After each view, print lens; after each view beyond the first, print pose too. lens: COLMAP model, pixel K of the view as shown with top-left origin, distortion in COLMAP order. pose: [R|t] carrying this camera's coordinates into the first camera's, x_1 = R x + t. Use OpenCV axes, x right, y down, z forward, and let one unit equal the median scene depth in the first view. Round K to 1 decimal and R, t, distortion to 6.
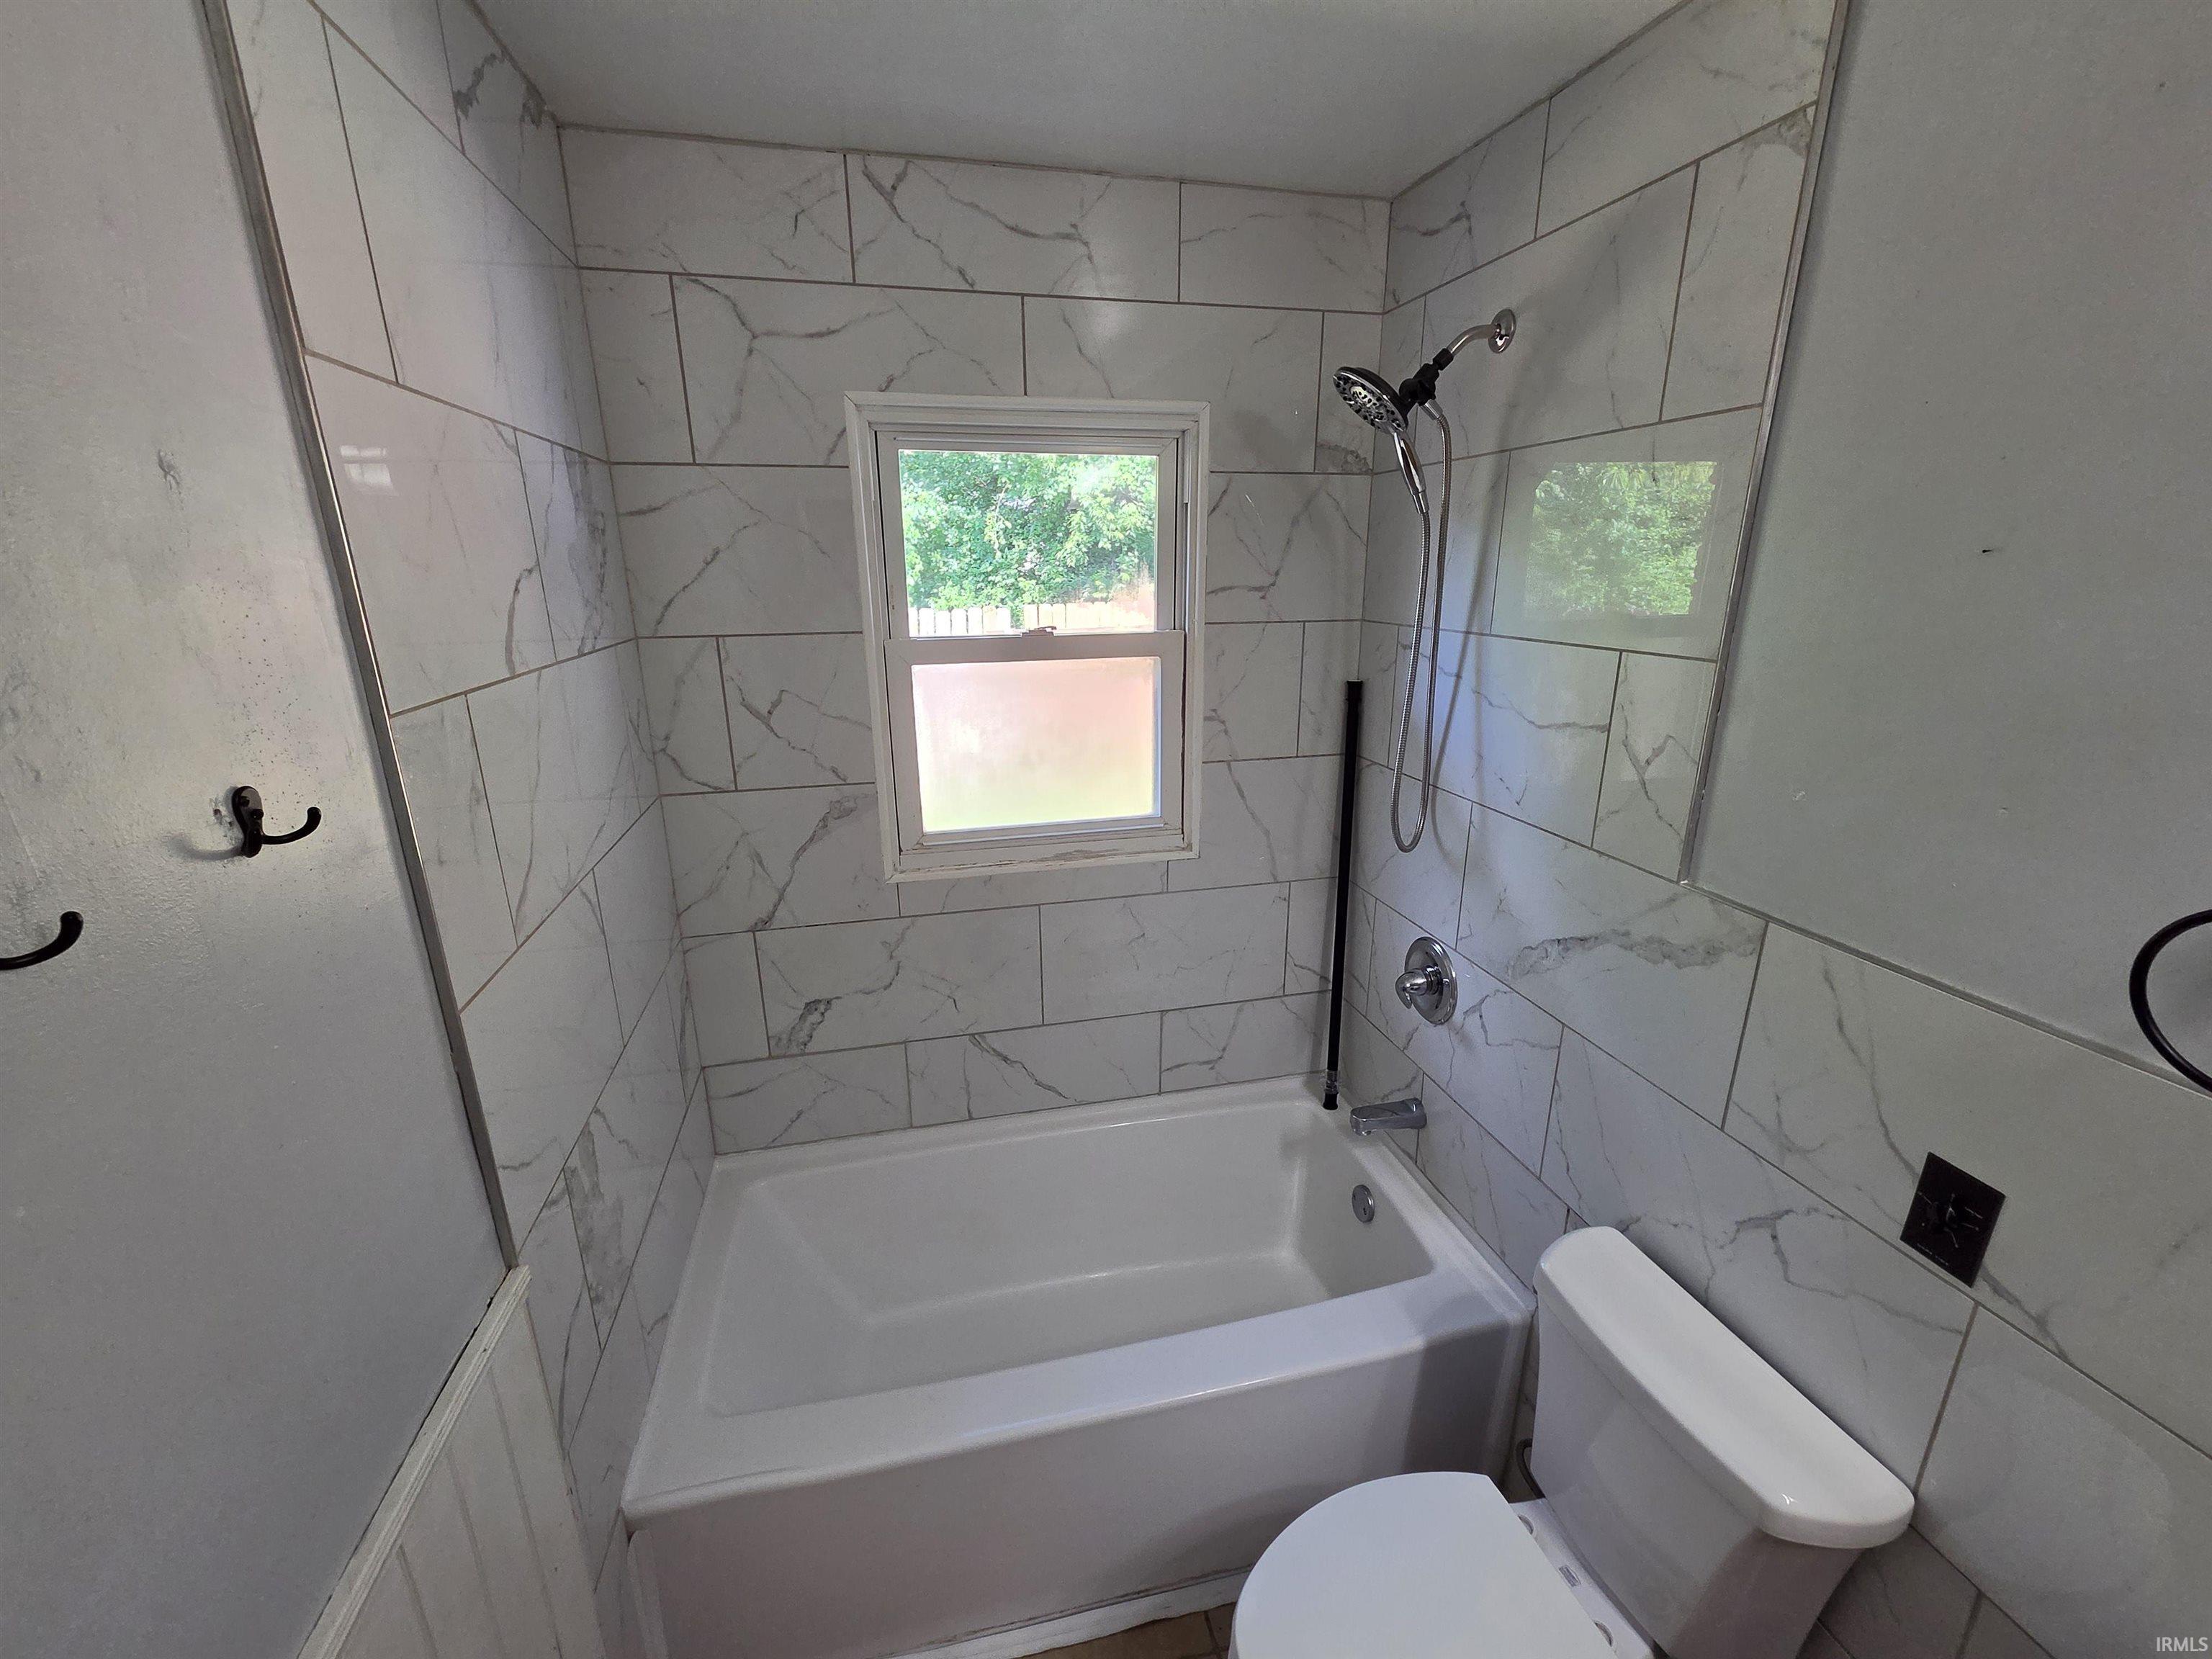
lens RADIAL K [[907.5, 0, 1110.7], [0, 907.5, 835.4], [0, 0, 1]] dist [0.000419, -0.000139]
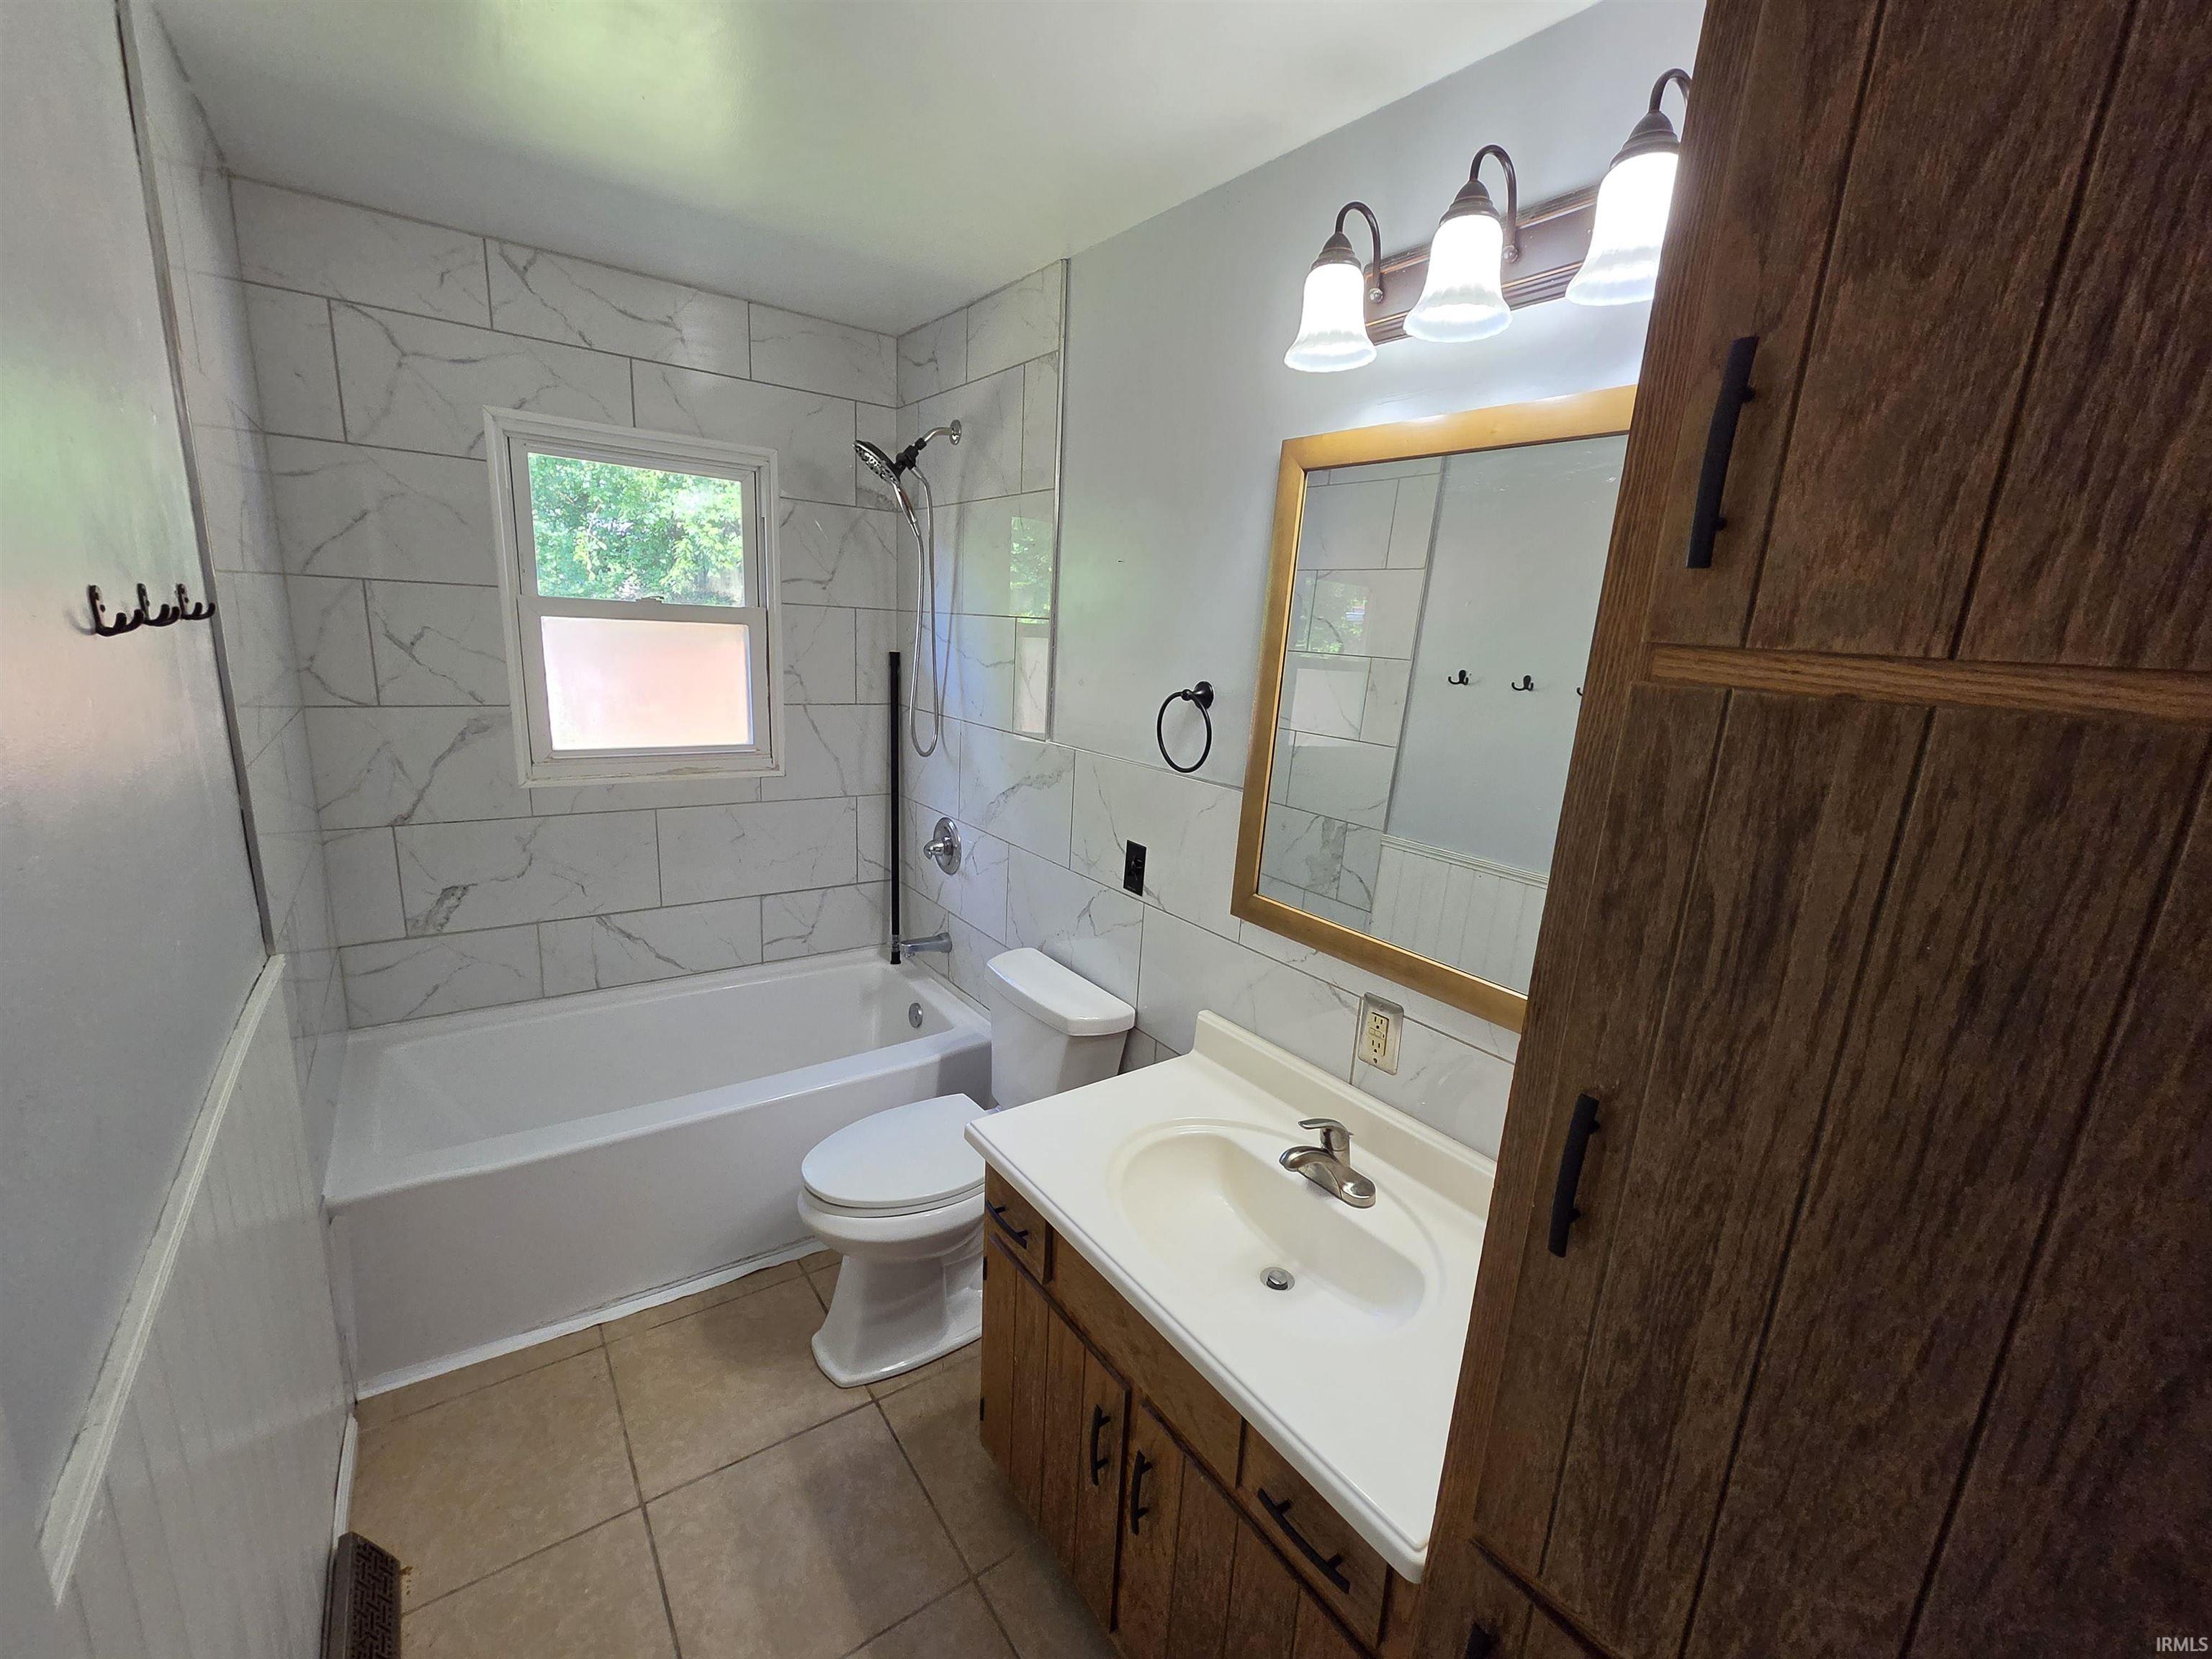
lens RADIAL K [[900.6, 0, 1112.8], [0, 900.6, 834.4], [0, 0, 1]] dist [0.000331, -0.000255]
pose [[0.920579, -0.029614, 0.389431, 0.023141], [0.050018, 0.997850, -0.042357, 0.219204], [-0.387340, 0.058471, 0.920081, -0.486444]]
